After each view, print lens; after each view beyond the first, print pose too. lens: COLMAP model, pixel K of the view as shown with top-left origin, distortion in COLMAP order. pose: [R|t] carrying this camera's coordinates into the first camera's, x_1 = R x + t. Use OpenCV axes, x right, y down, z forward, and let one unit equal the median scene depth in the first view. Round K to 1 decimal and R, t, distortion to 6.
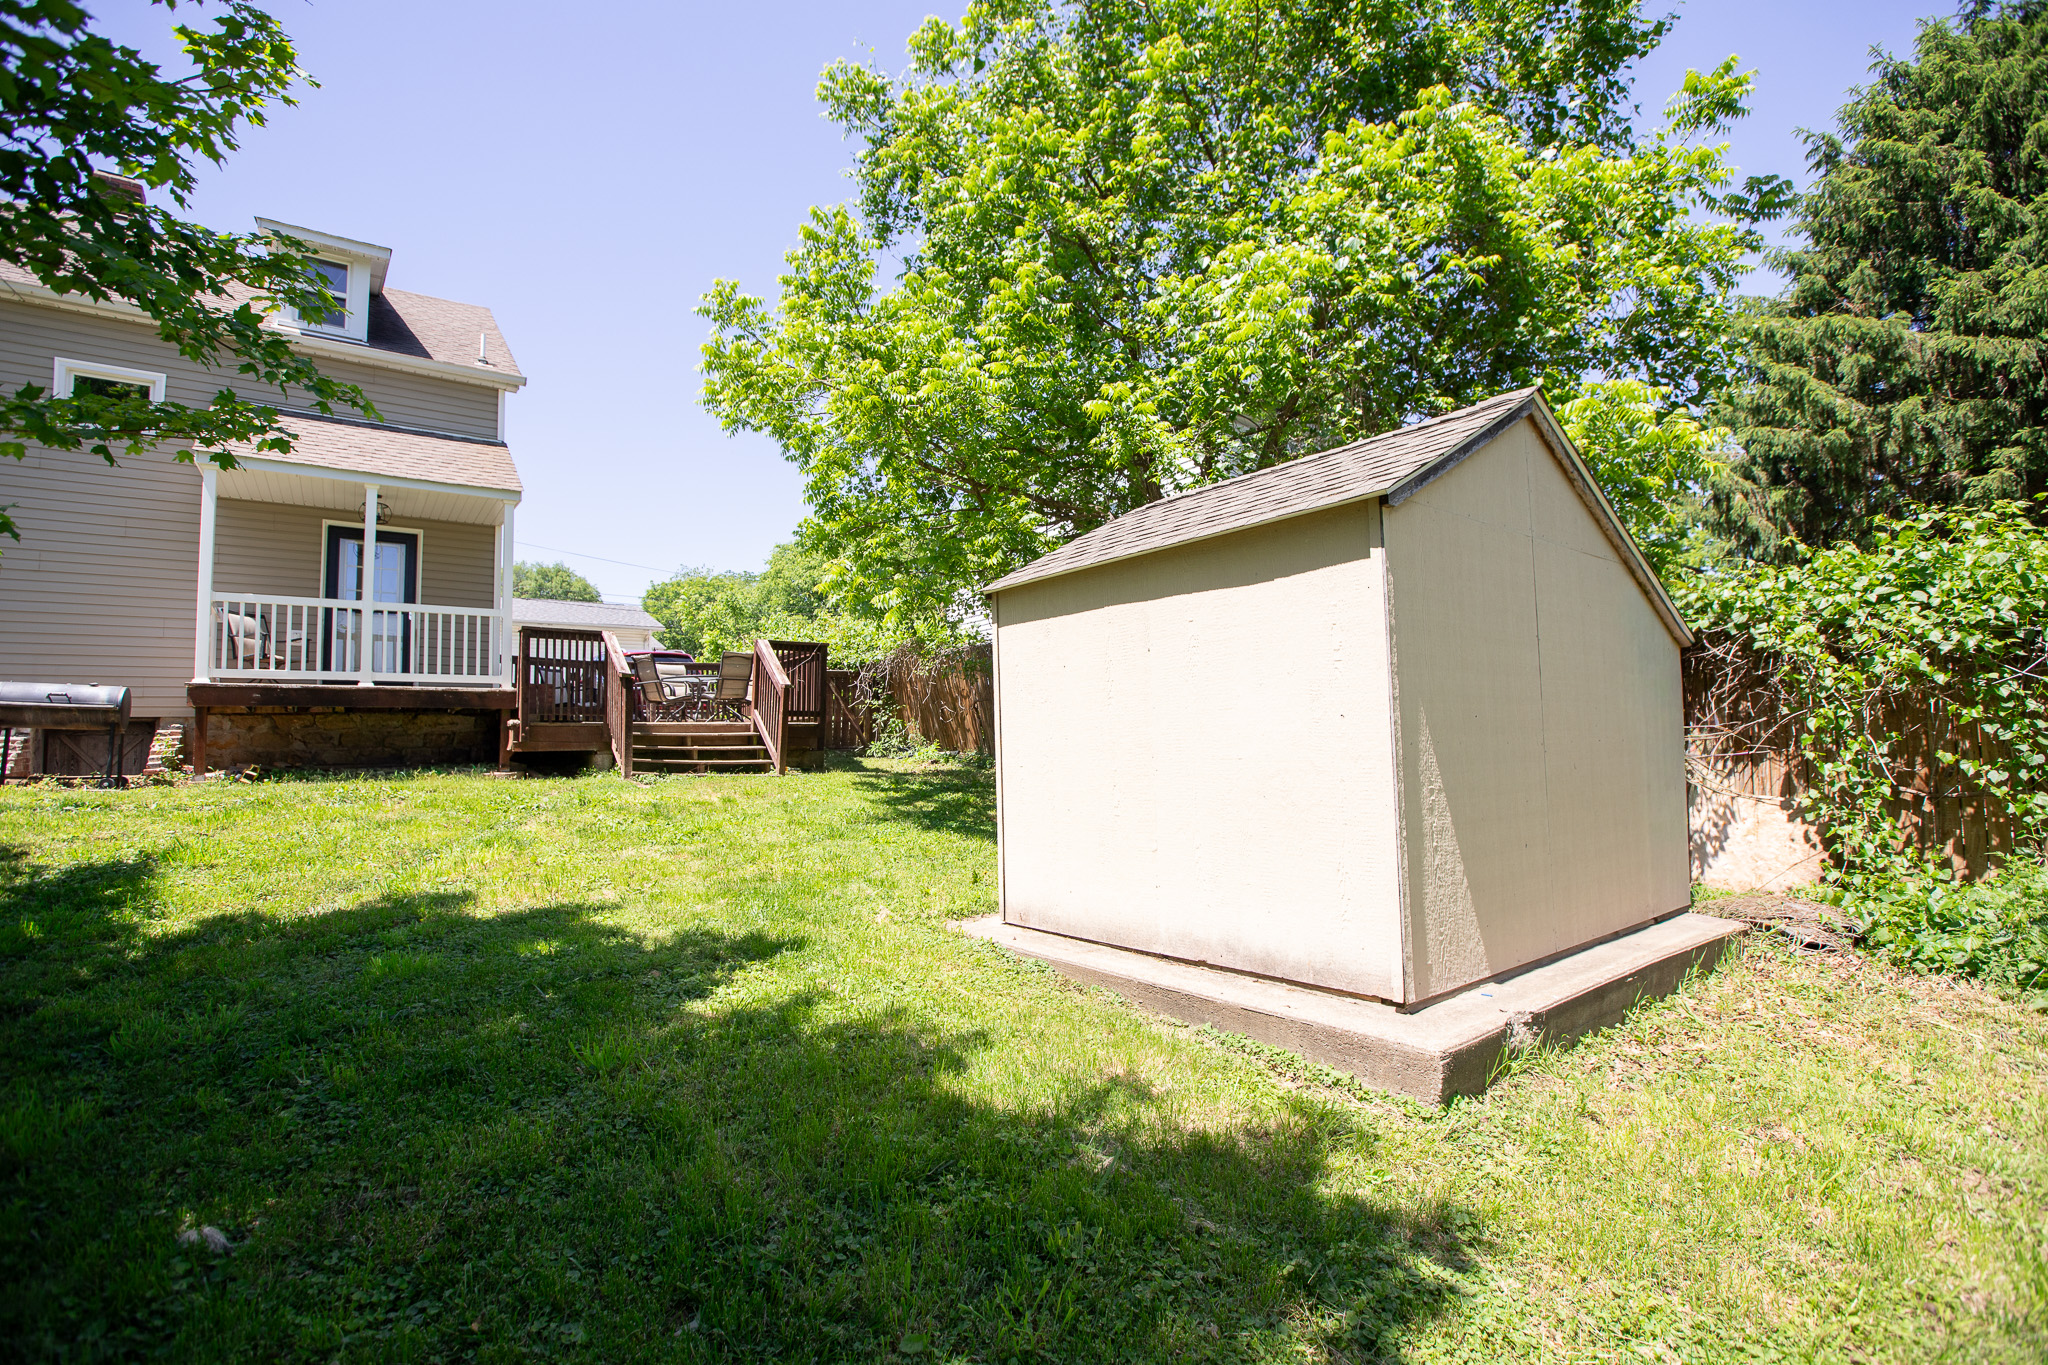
lens RADIAL K [[931.8, 0, 1024.0], [0, 931.8, 682.5], [0, 0, 1]] dist [-0.047672, 0.018820]
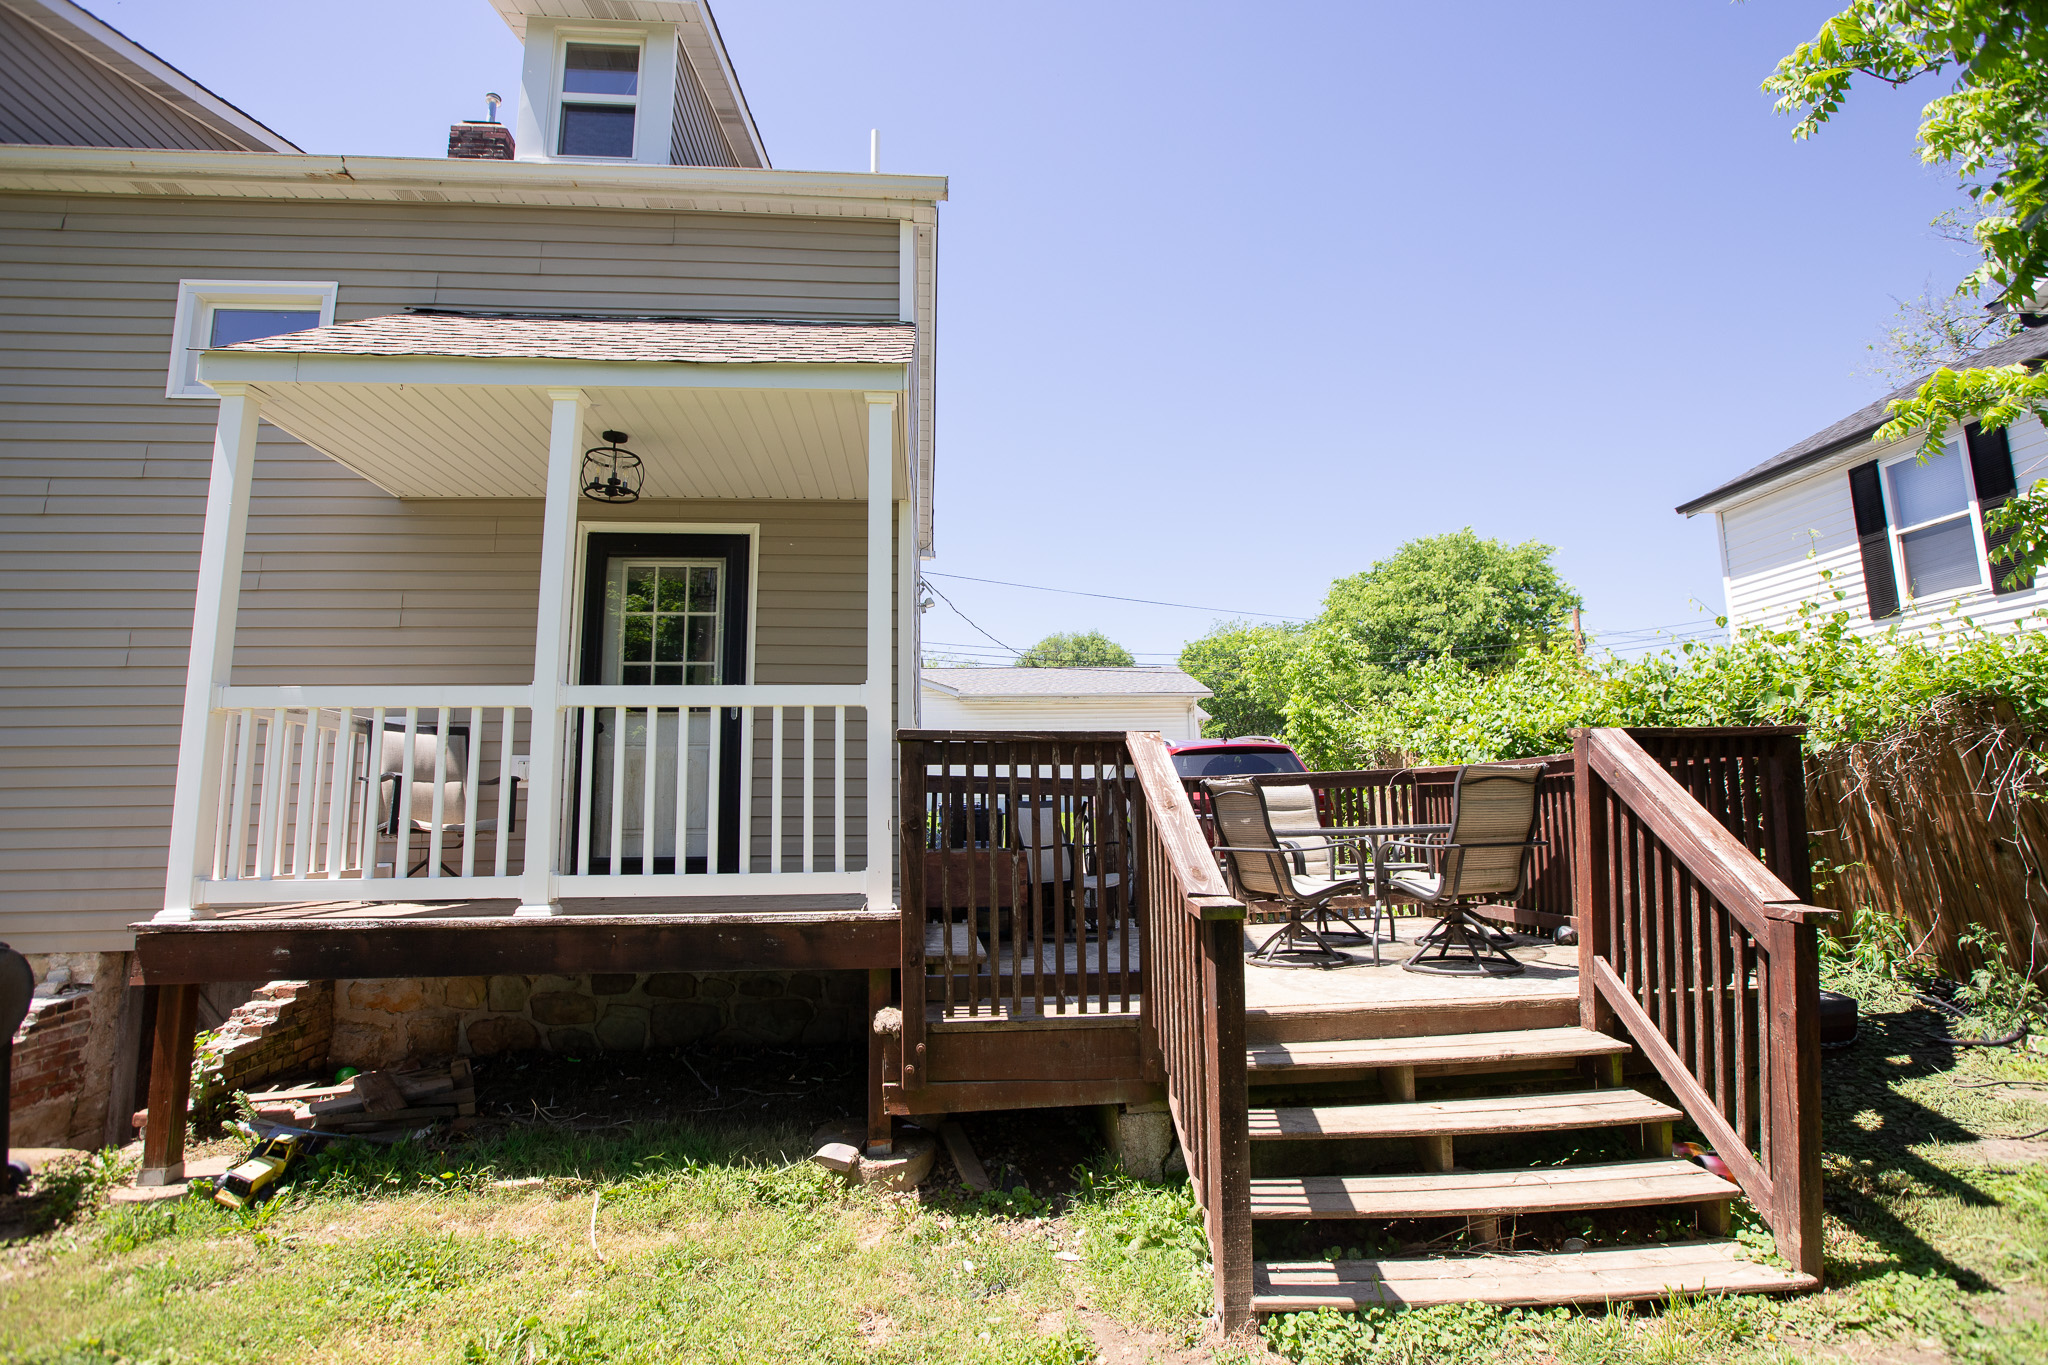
lens RADIAL K [[931.8, 0, 1024.0], [0, 931.8, 682.5], [0, 0, 1]] dist [-0.047672, 0.018820]
pose [[0.850990, -0.064899, -0.521156, -0.307258], [0.033673, 0.997036, -0.069175, -0.050516], [0.524101, 0.041319, 0.850653, 0.682866]]
